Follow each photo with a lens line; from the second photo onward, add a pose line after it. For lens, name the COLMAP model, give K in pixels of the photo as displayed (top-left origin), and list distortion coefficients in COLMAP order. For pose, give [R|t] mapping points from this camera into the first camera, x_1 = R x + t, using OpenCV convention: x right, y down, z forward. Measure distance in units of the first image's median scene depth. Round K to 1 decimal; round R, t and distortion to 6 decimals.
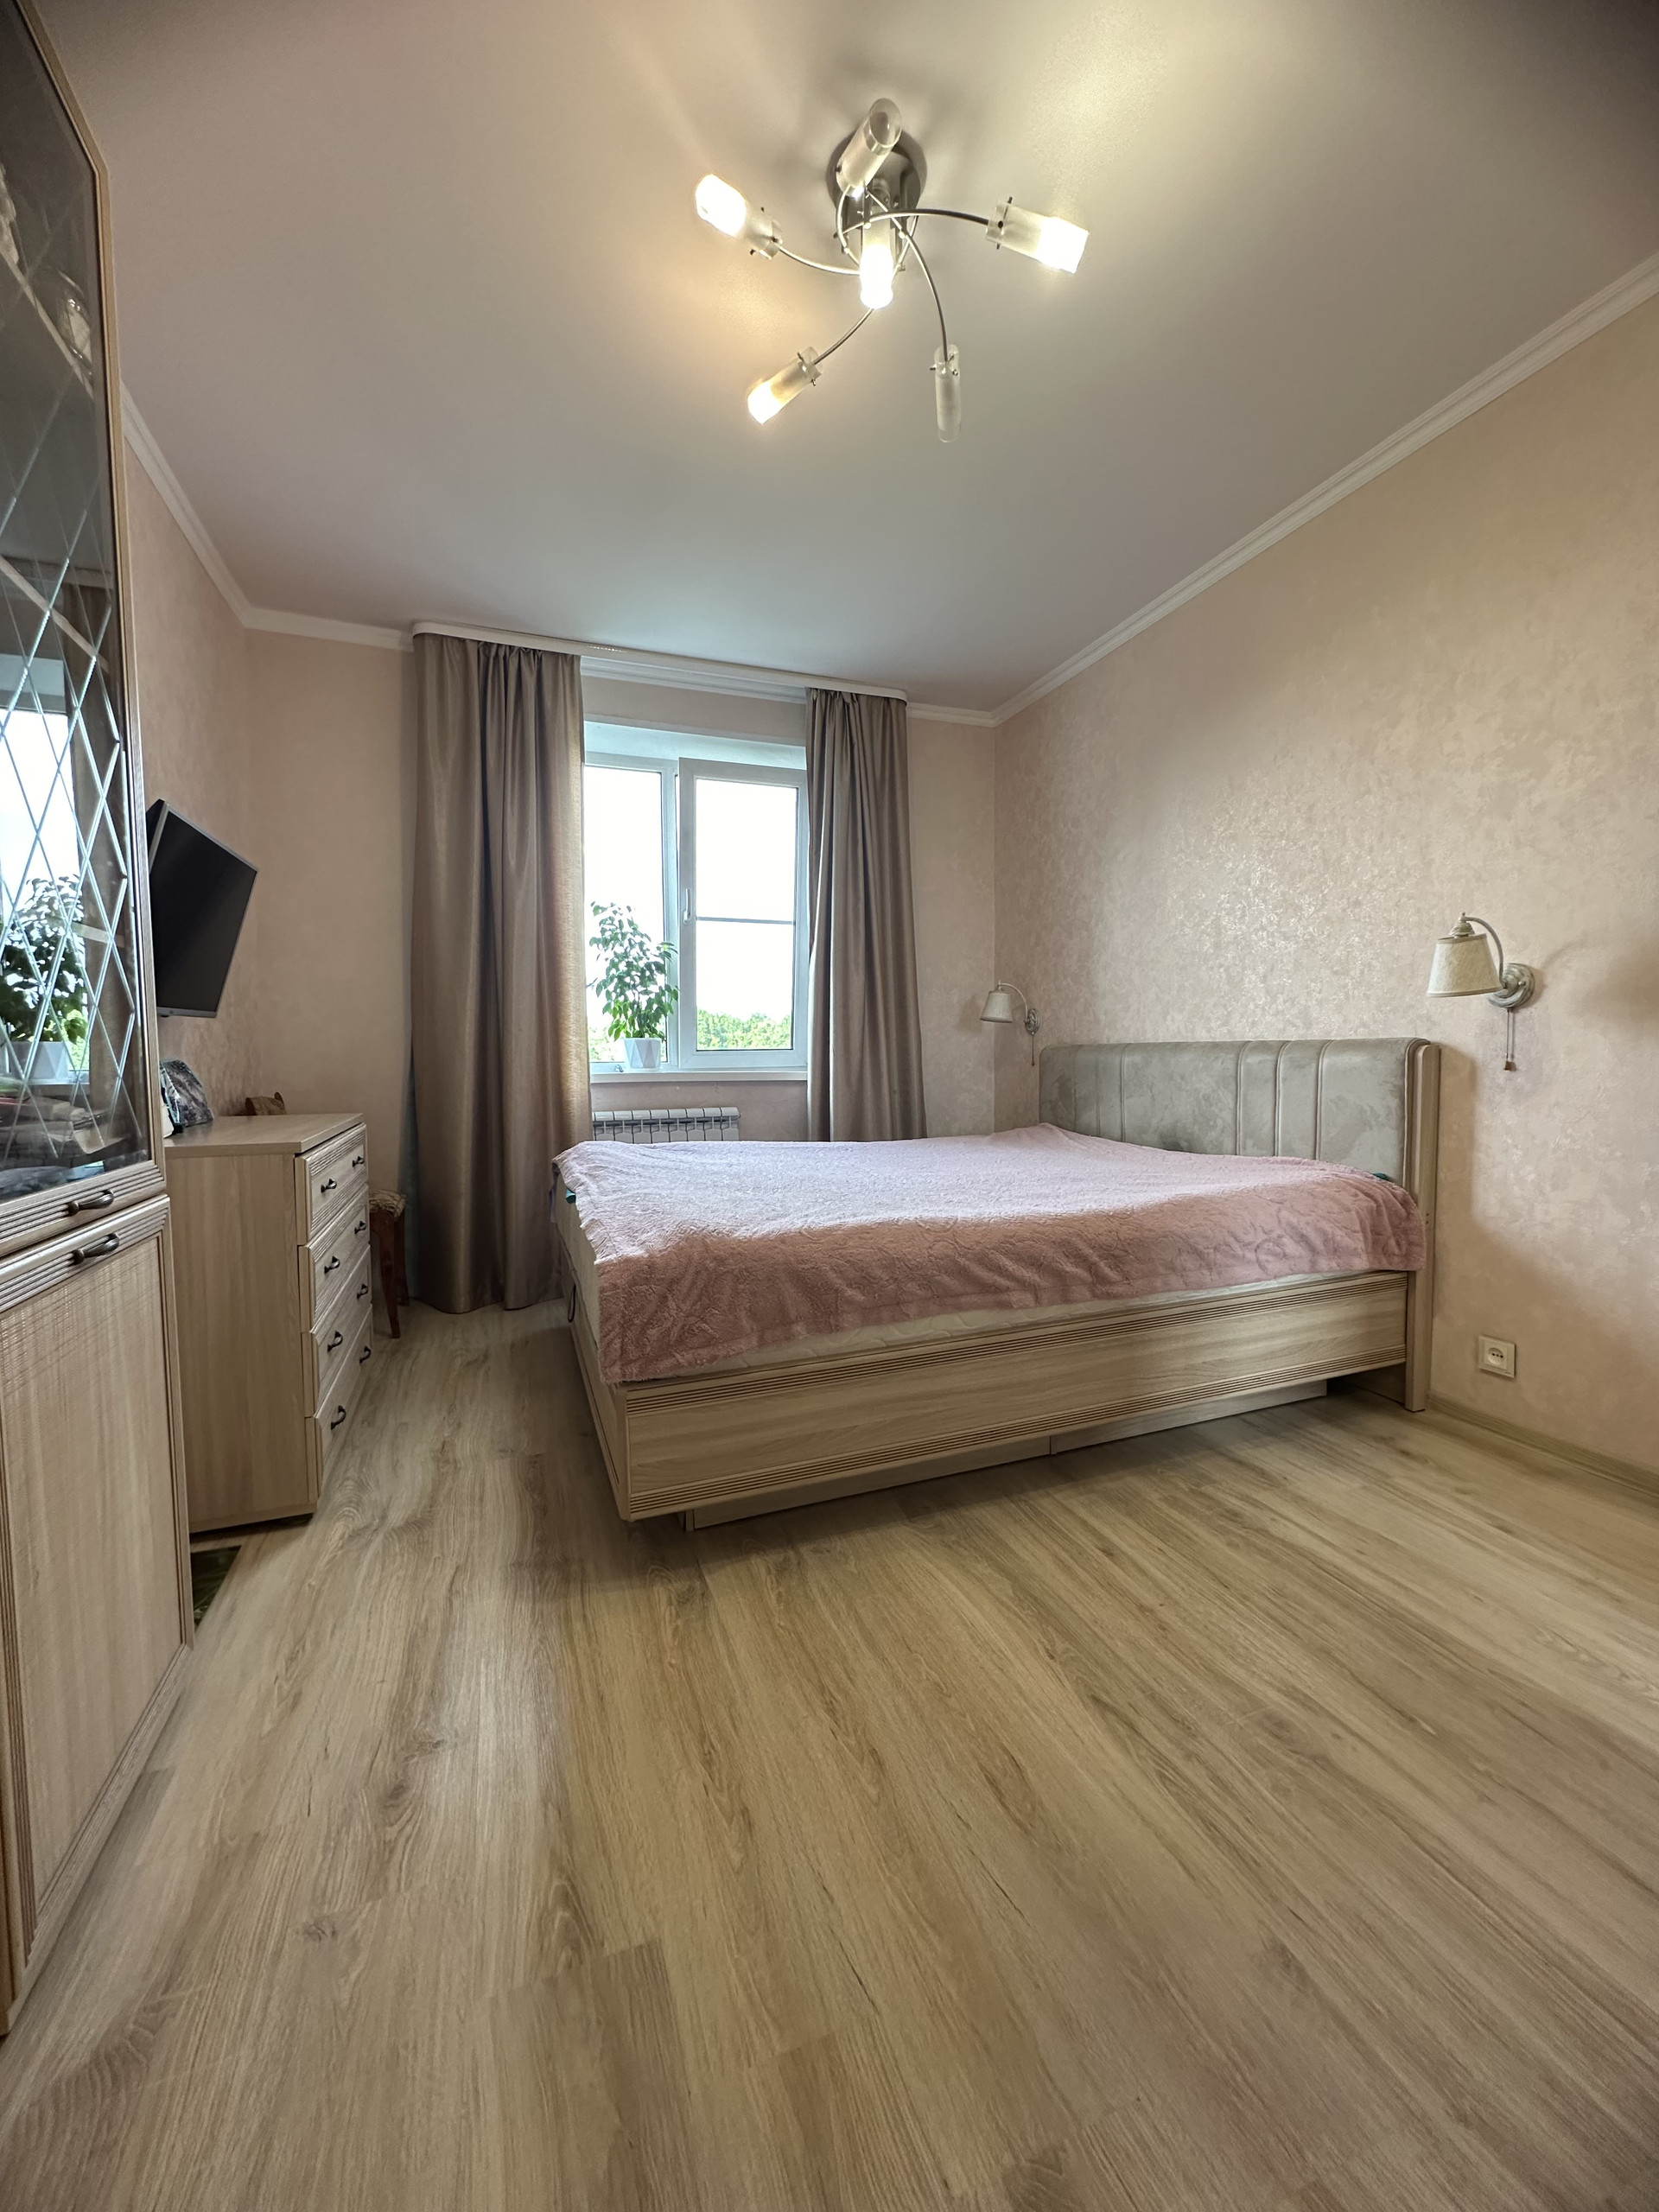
lens RADIAL K [[884.1, 0, 831.5], [0, 884.1, 1103.3], [0, 0, 1]] dist [-0.000080, 0.000046]
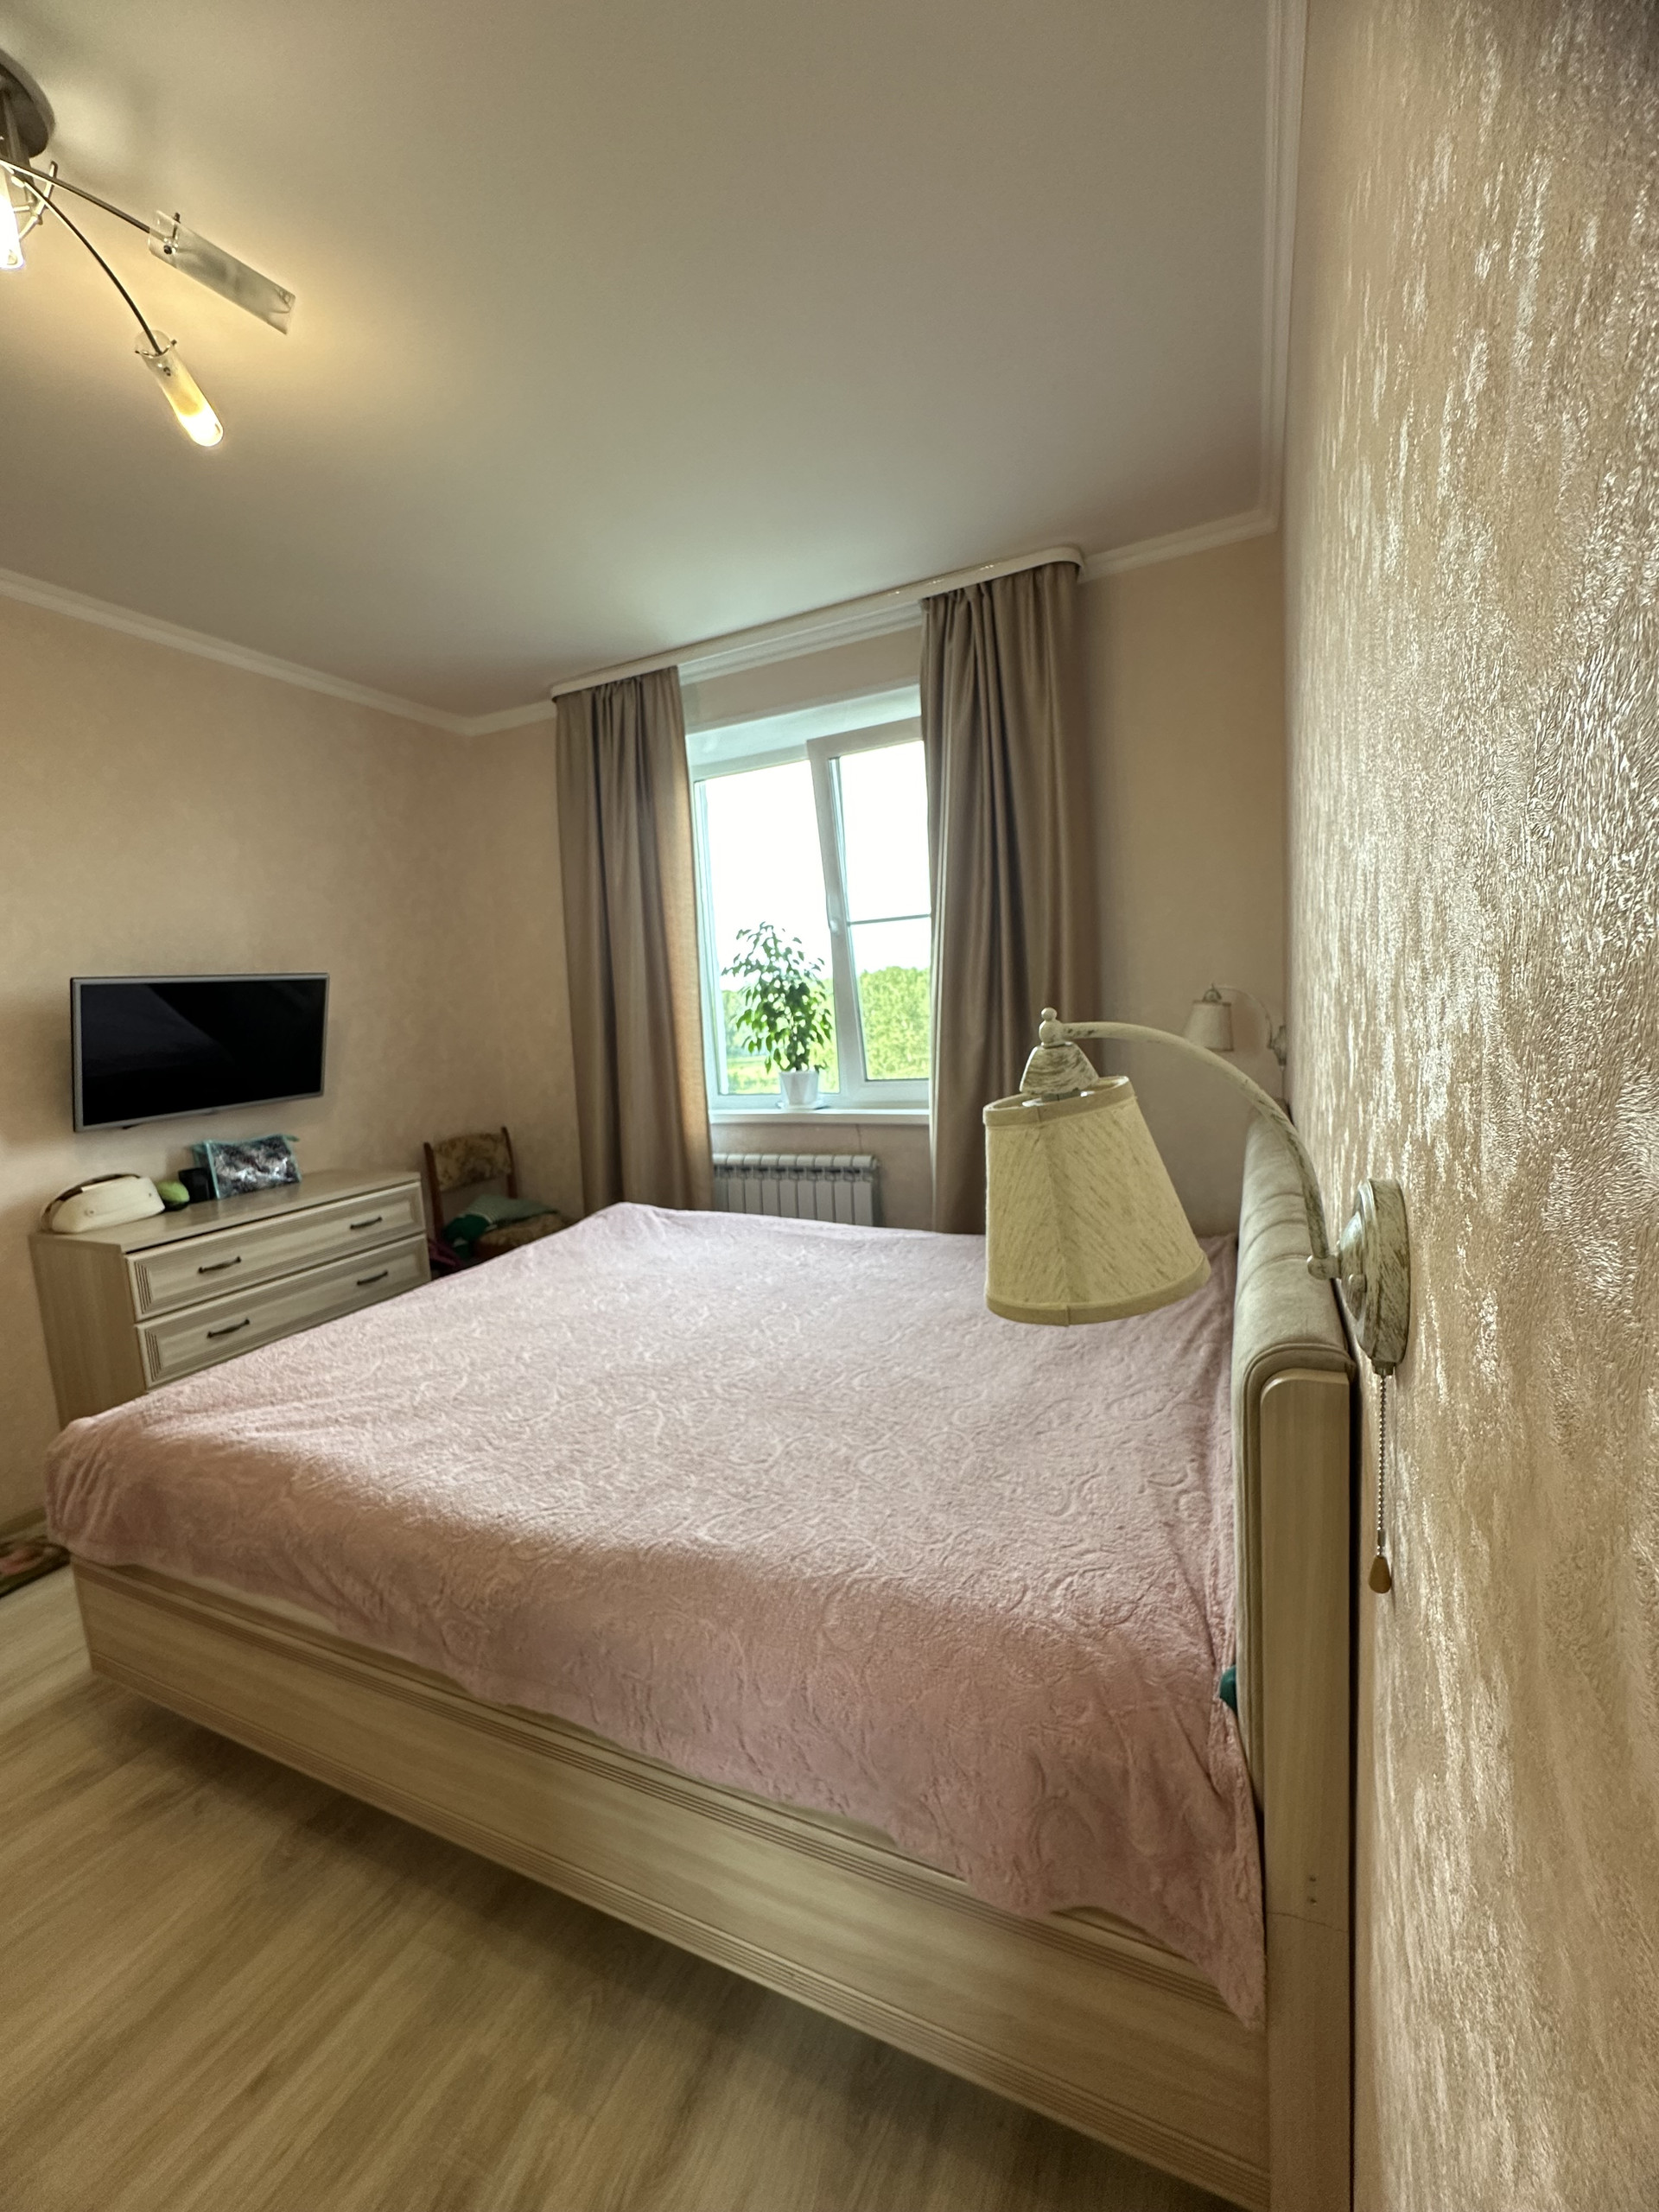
lens RADIAL K [[893.9, 0, 826.0], [0, 893.9, 1101.7], [0, 0, 1]] dist [-0.001827, -0.000162]
pose [[0.693461, 0.046495, -0.718992, 0.538617], [0.014456, 0.996817, 0.078403, -0.131304], [0.720349, -0.064763, 0.690582, 0.464348]]
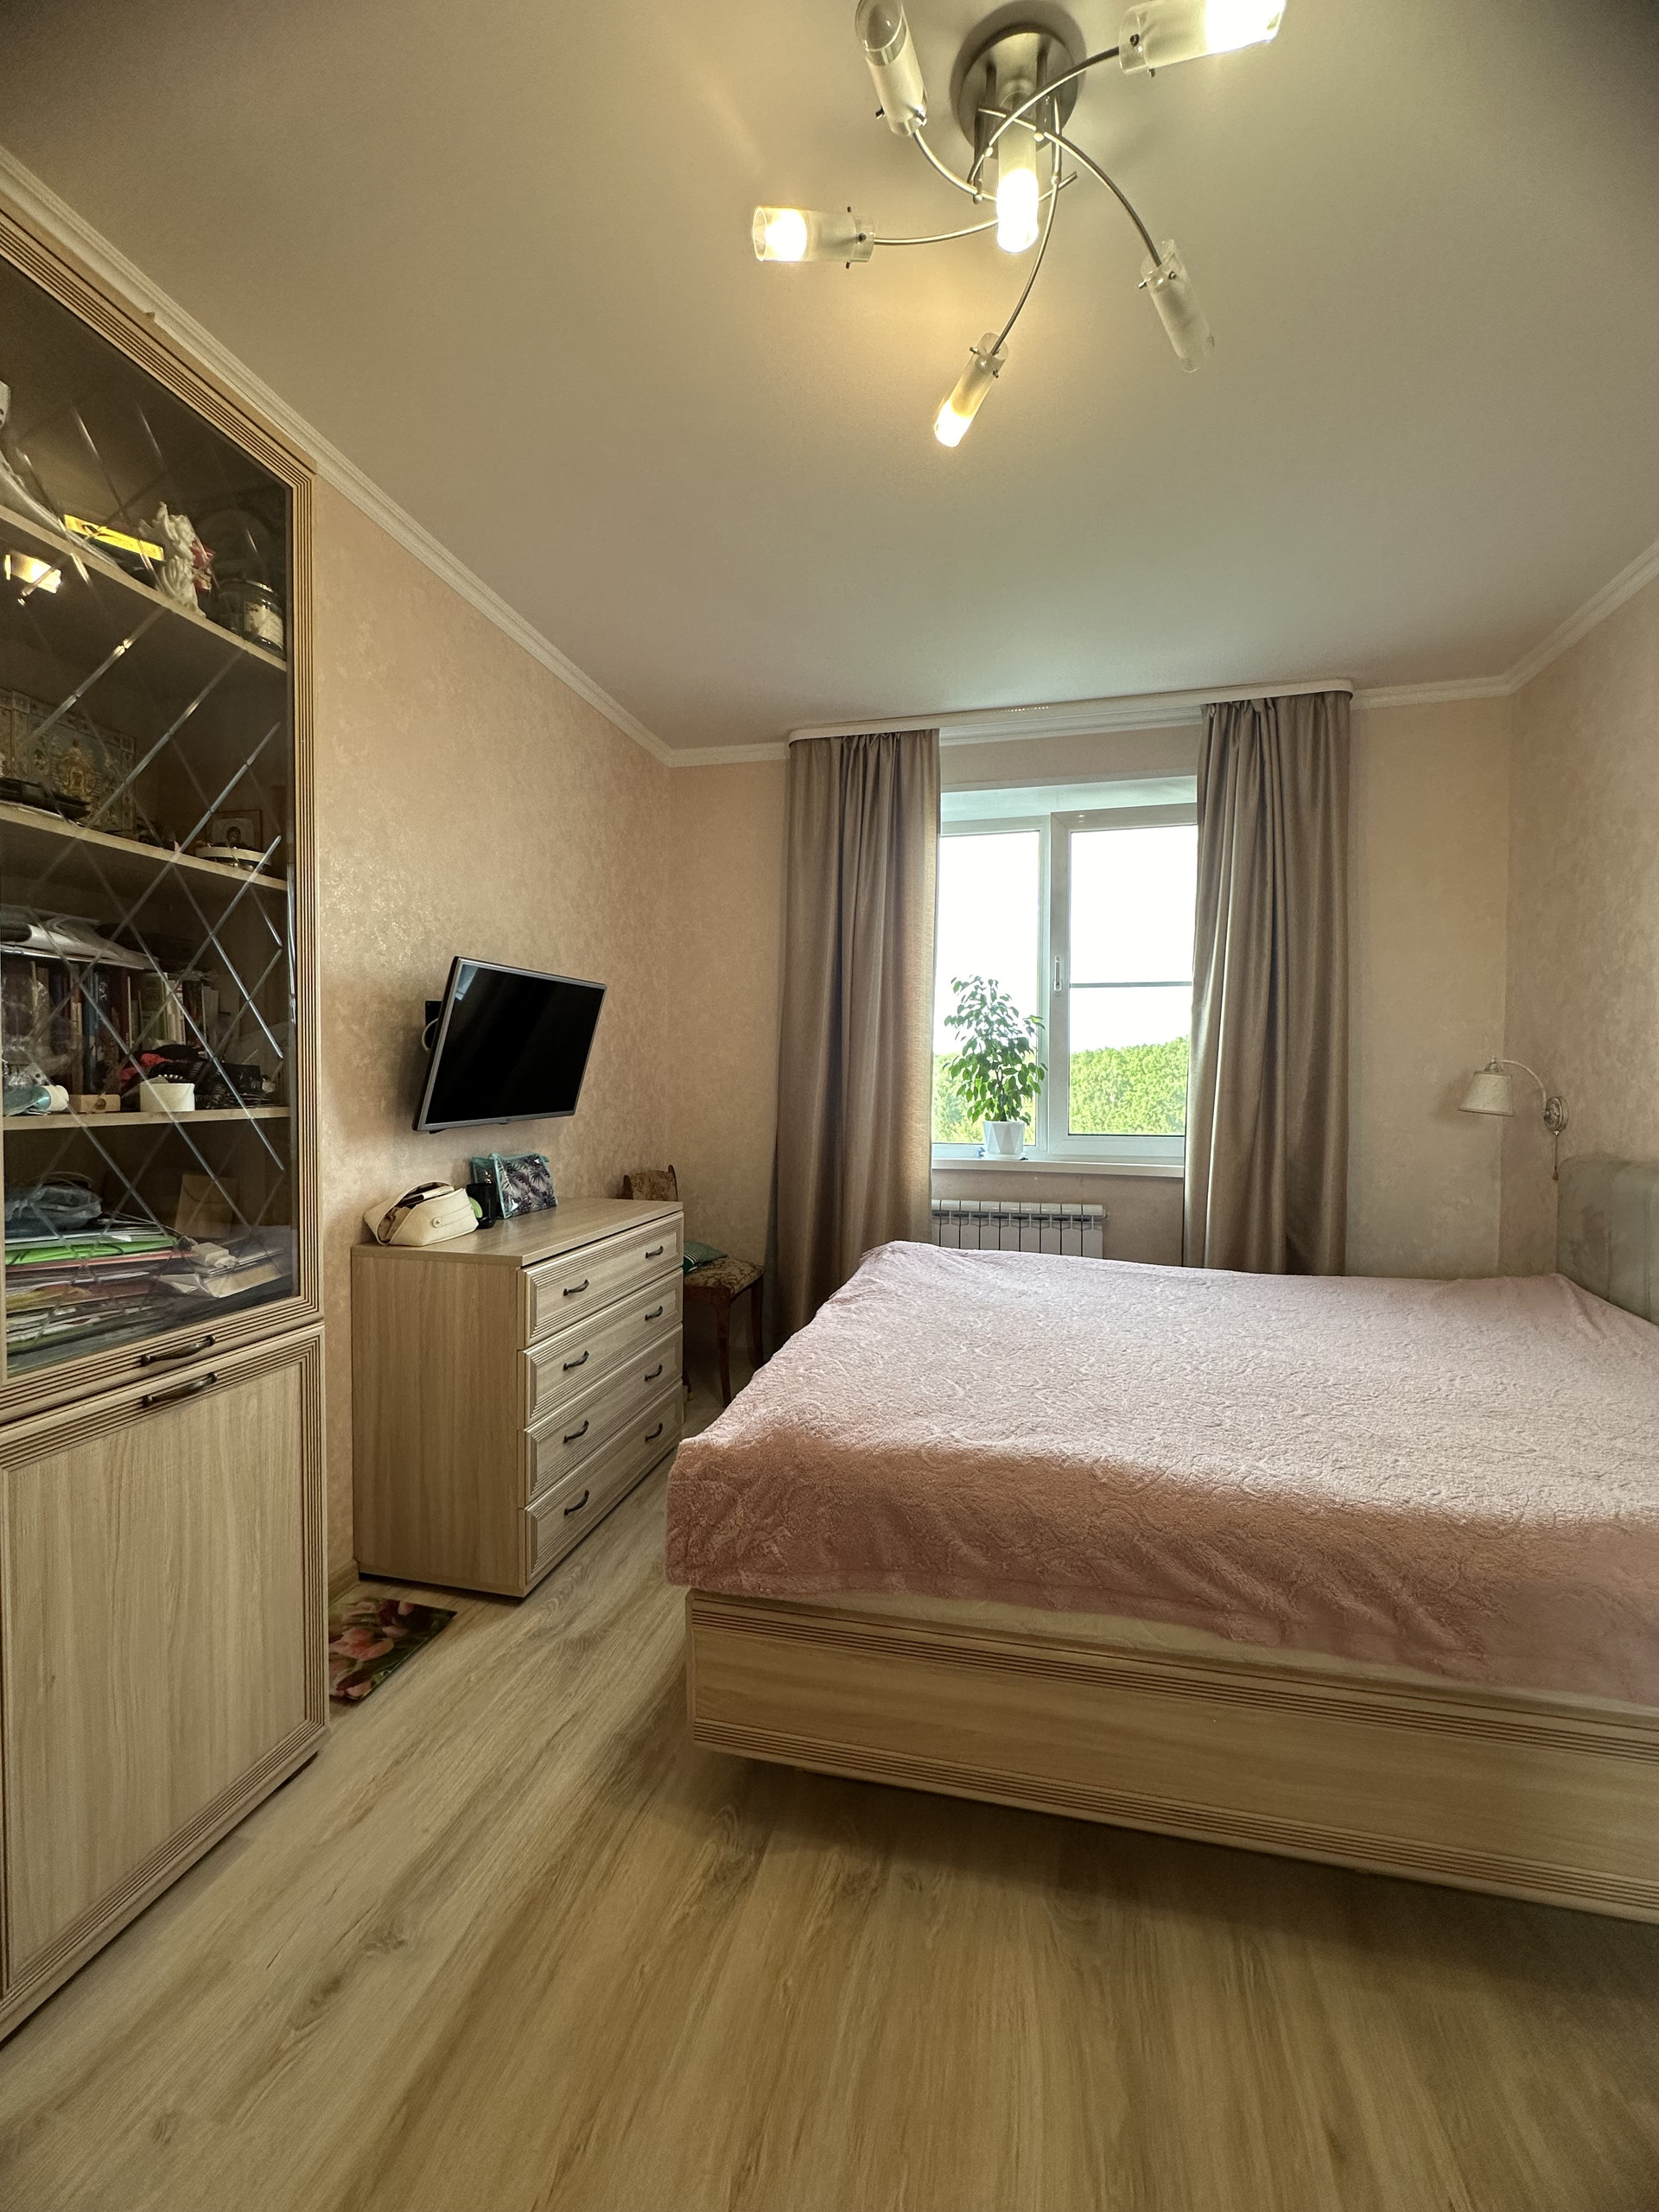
lens RADIAL K [[884.1, 0, 831.5], [0, 884.1, 1103.3], [0, 0, 1]] dist [-0.000080, 0.000046]
pose [[0.829260, 0.026902, -0.558215, 0.177384], [-0.045496, 0.998775, -0.019453, -0.077094], [0.557008, 0.041528, 0.829468, 0.159082]]
